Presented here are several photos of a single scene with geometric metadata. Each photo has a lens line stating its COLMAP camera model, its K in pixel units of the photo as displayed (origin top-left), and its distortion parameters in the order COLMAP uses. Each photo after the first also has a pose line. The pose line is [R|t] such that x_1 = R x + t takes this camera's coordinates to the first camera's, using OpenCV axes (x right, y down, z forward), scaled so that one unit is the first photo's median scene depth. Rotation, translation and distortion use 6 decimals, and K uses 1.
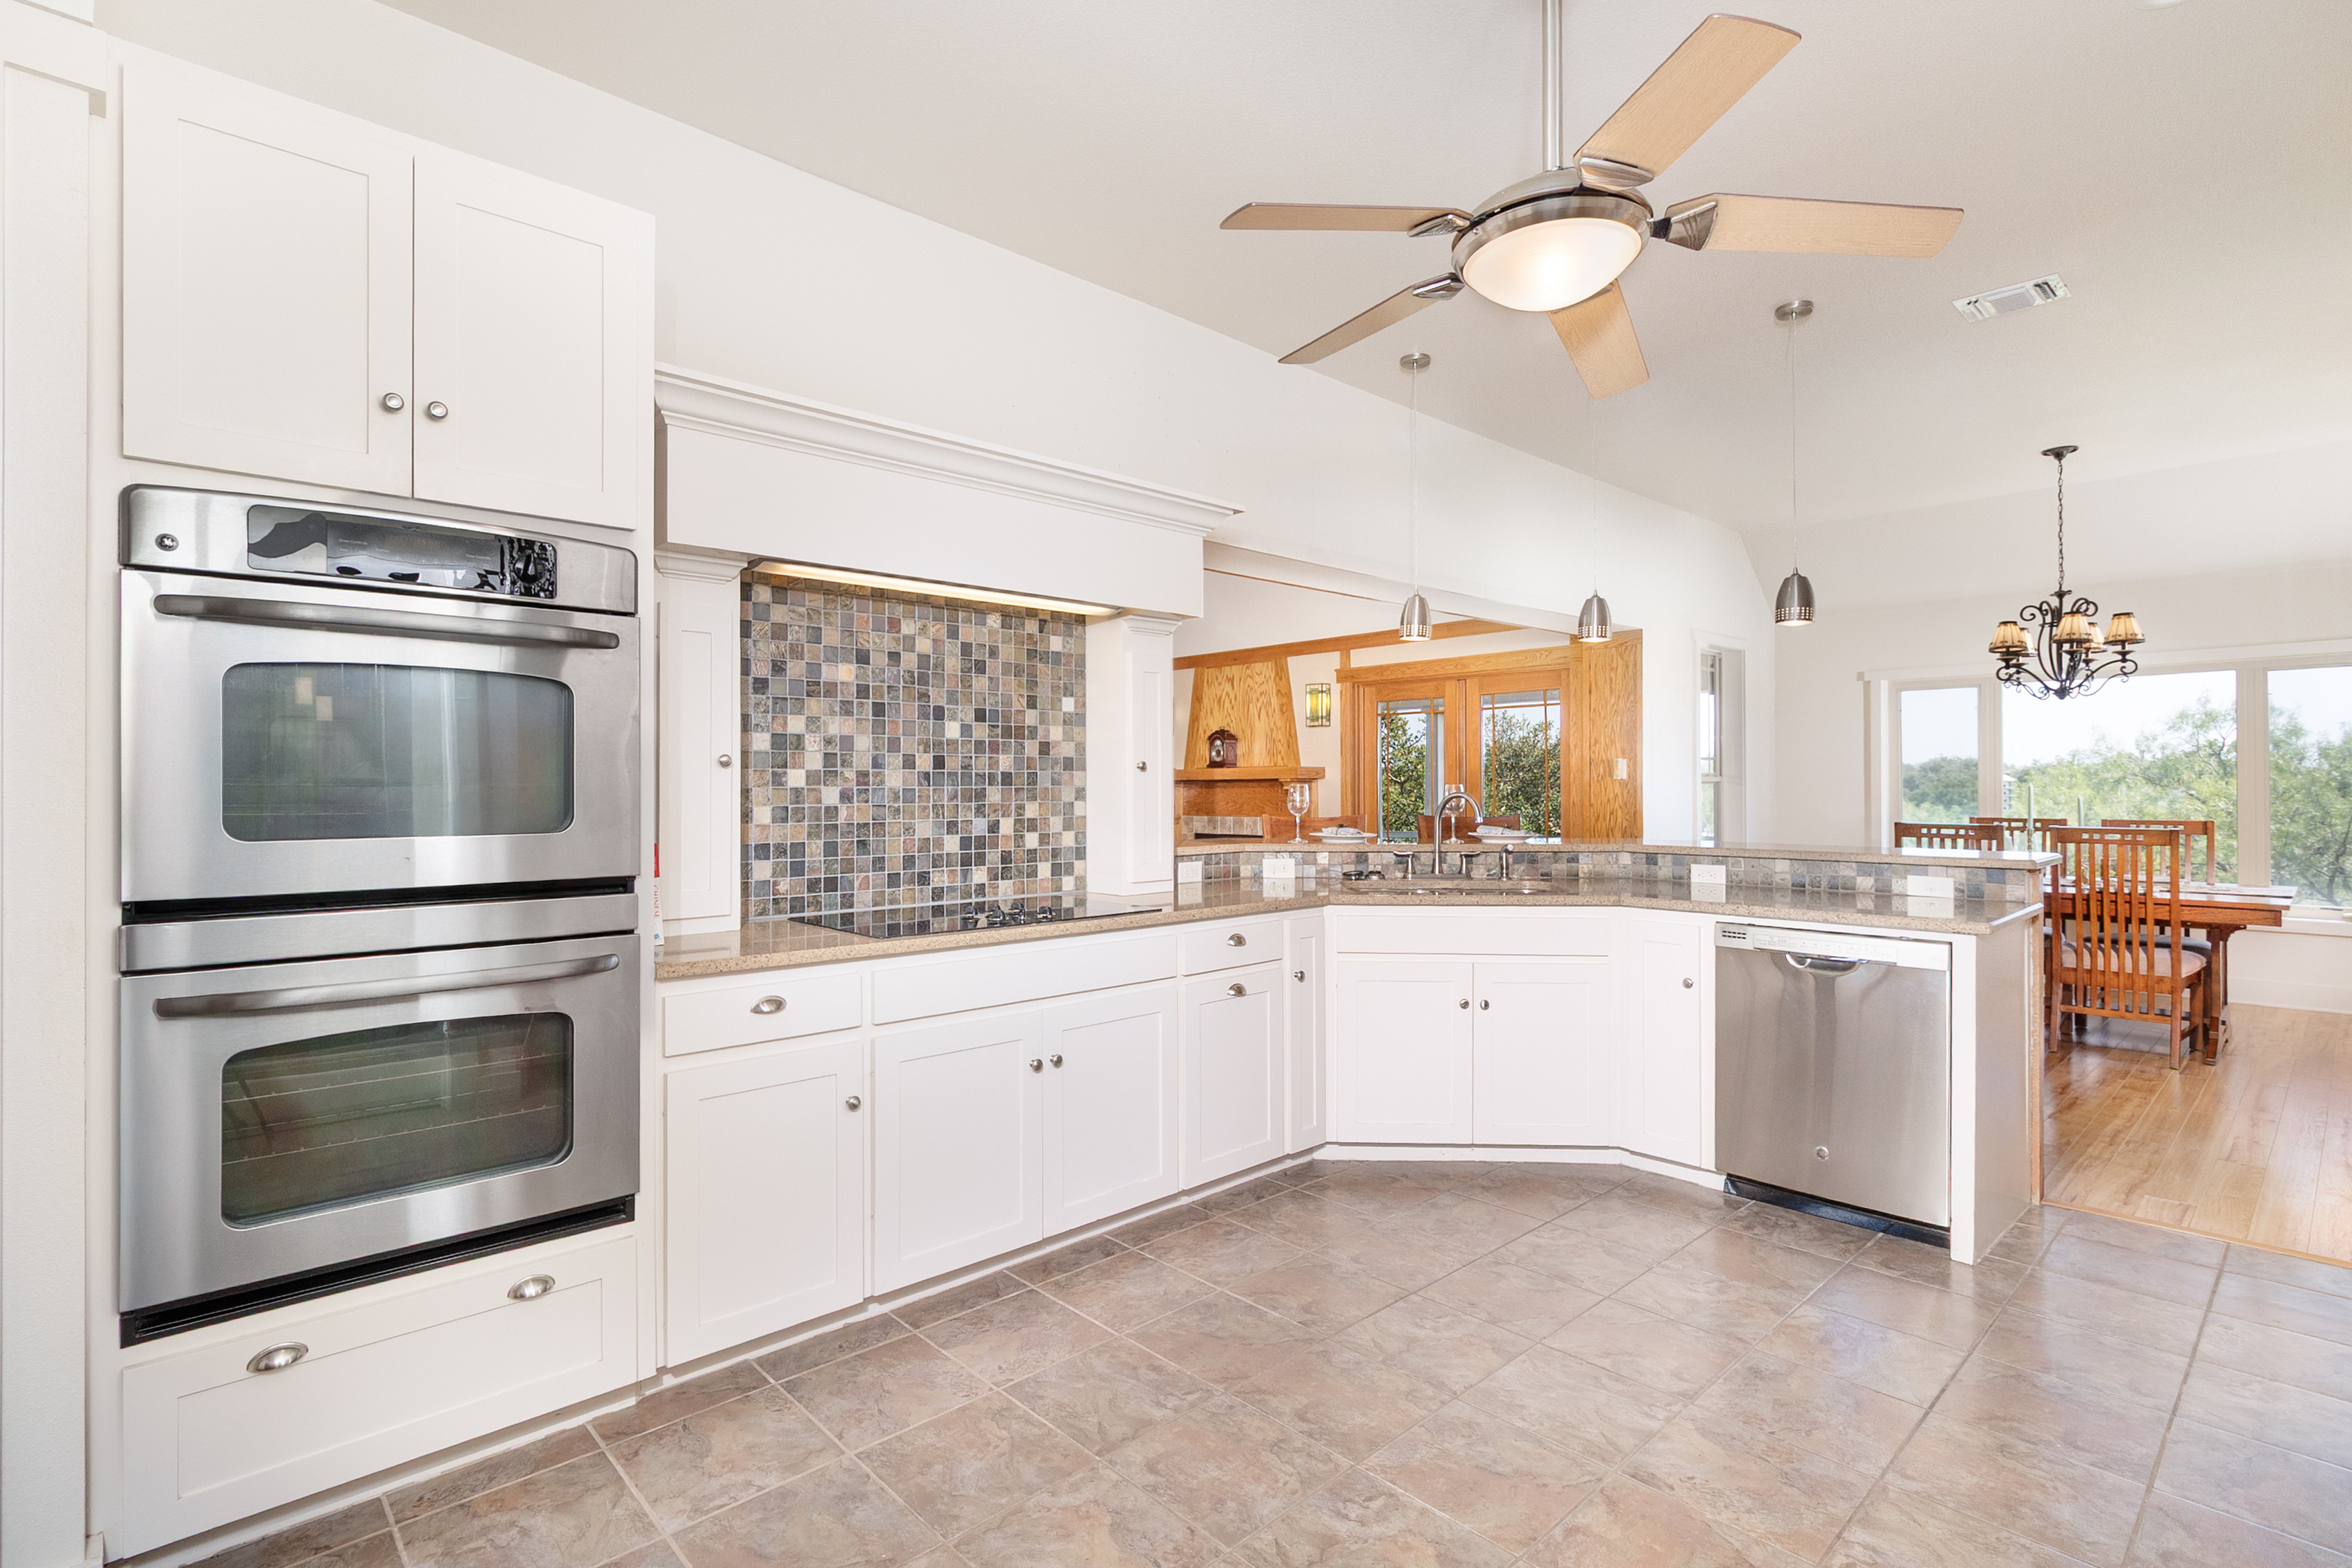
lens RADIAL K [[1120.8, 0, 1163.2], [0, 1120.8, 779.9], [0, 0, 1]] dist [0.002194, -0.000258]
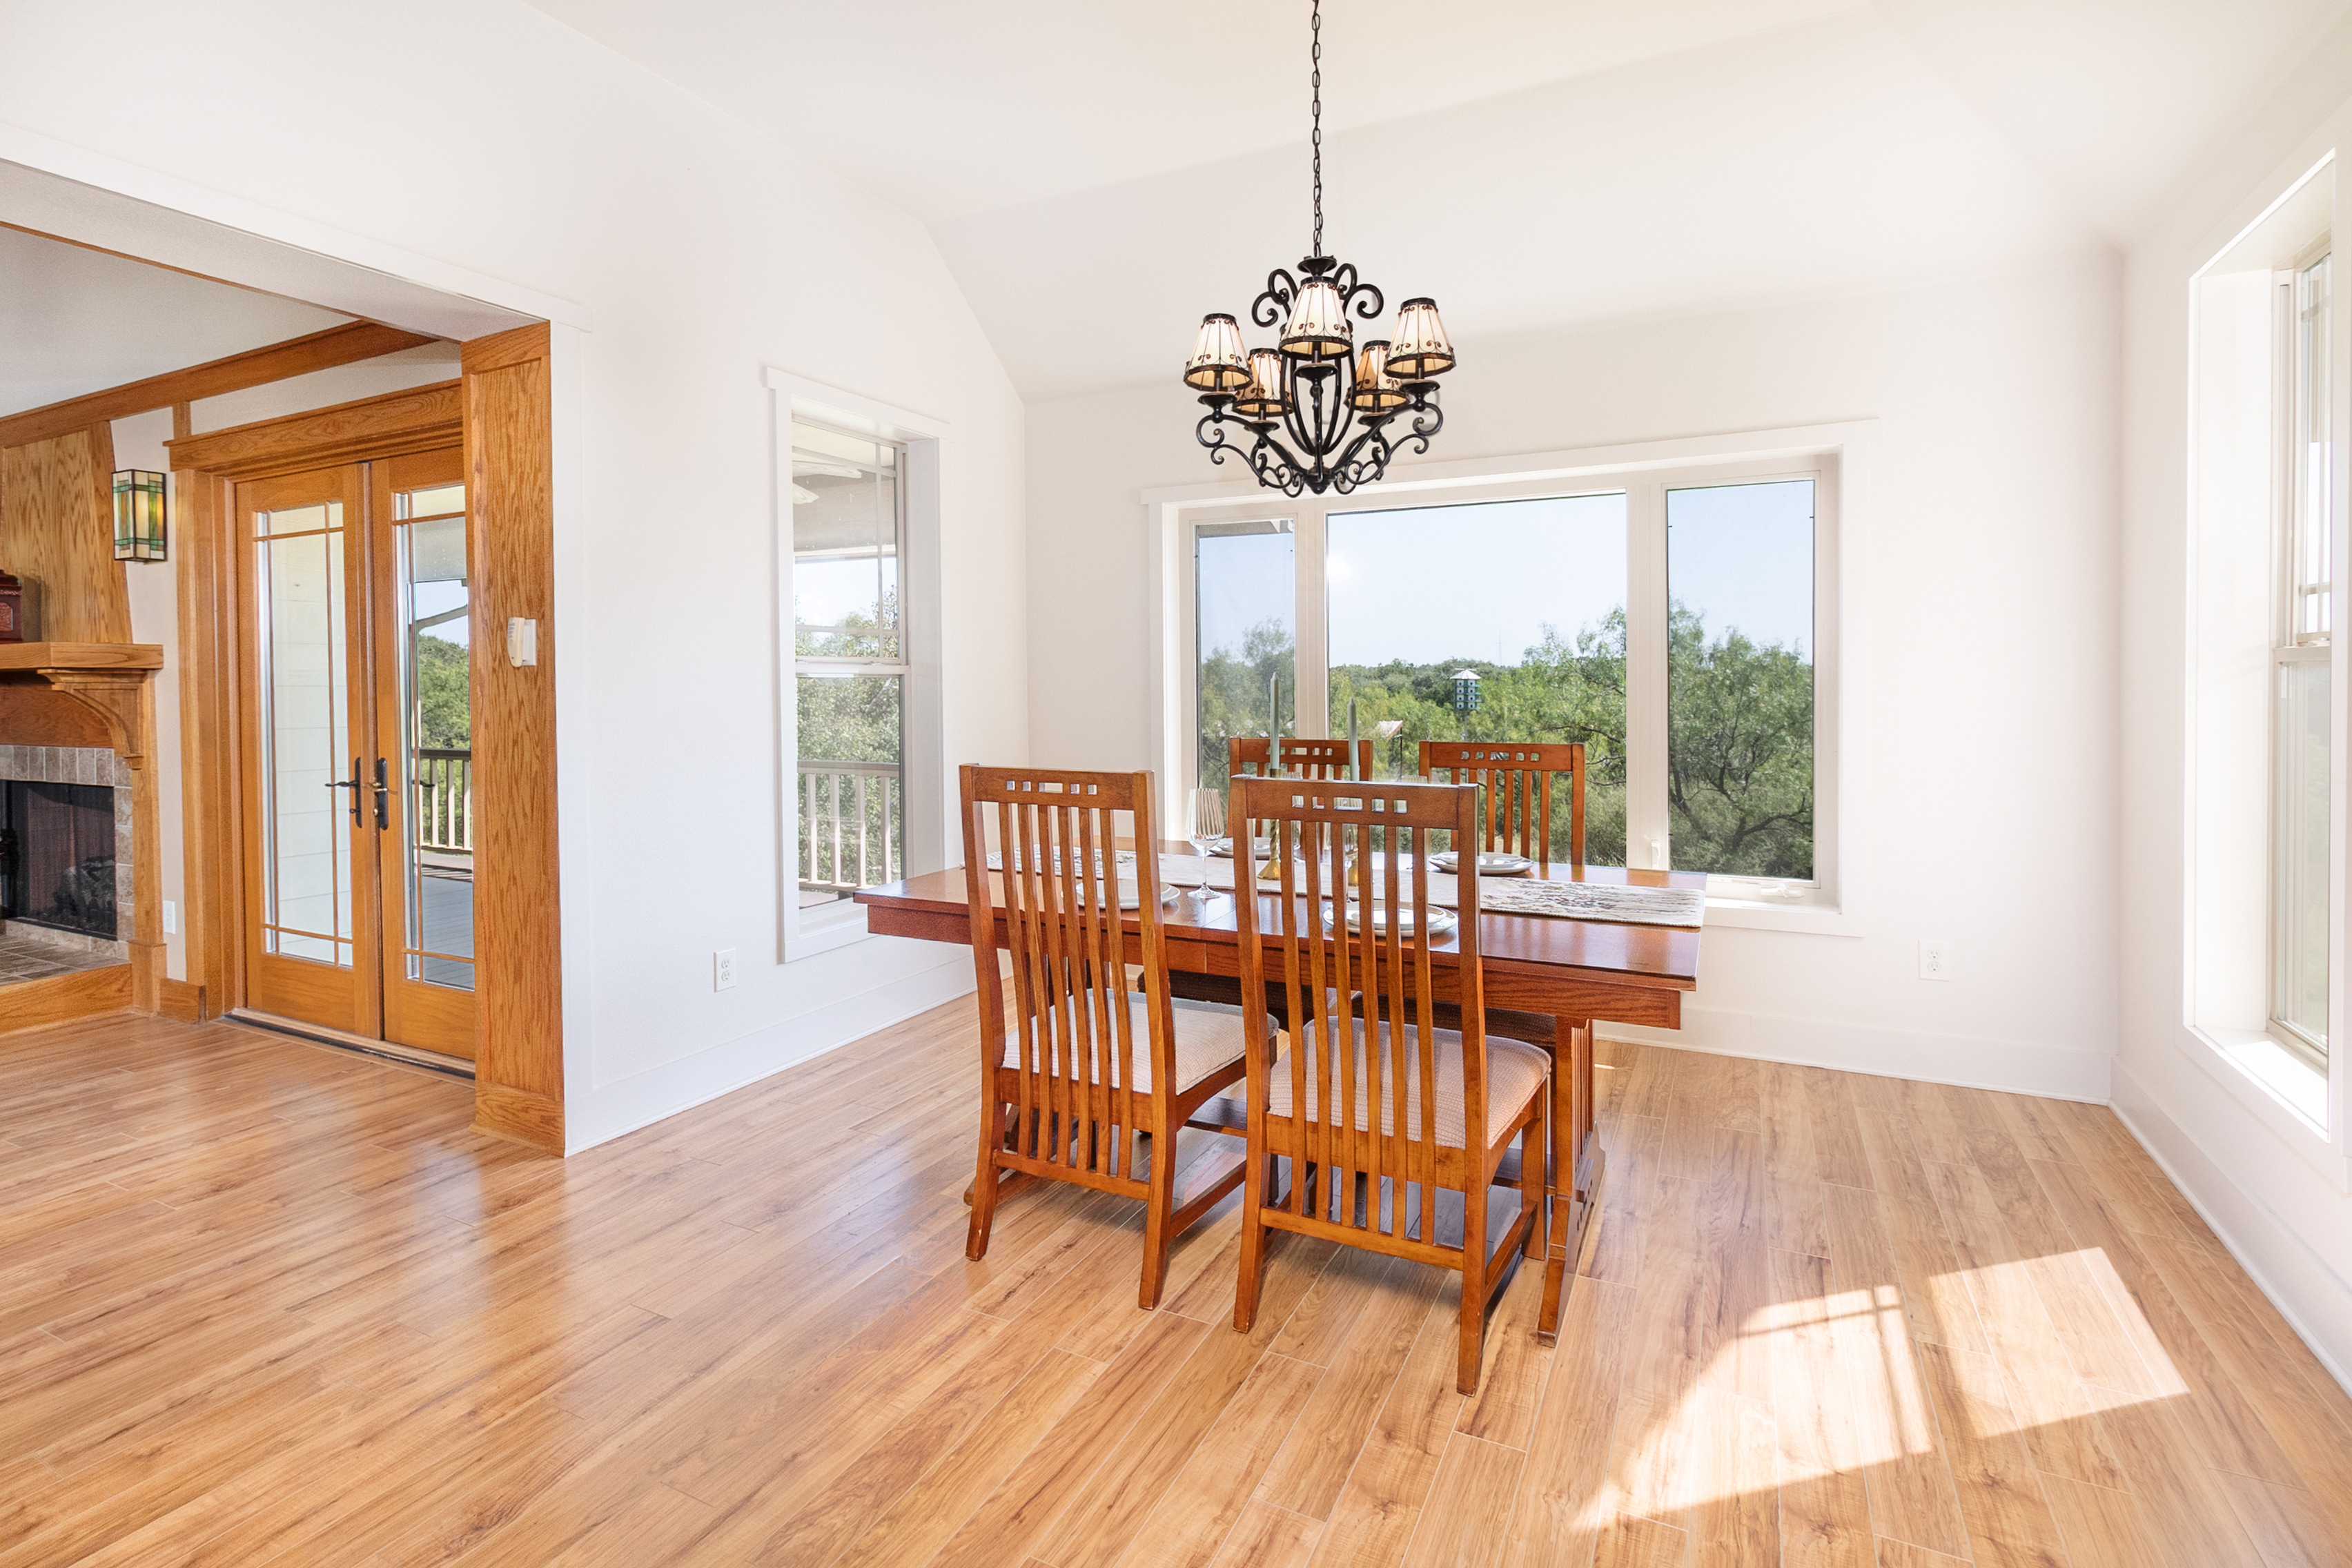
lens RADIAL K [[1120.9, 0, 1177.3], [0, 1120.9, 701.0], [0, 0, 1]] dist [0.002194, -0.000258]
pose [[0.937459, -0.006155, 0.348042, 0.575292], [-0.000570, 0.999815, 0.019217, 0.005587], [-0.348096, -0.018214, 0.937282, 0.574720]]
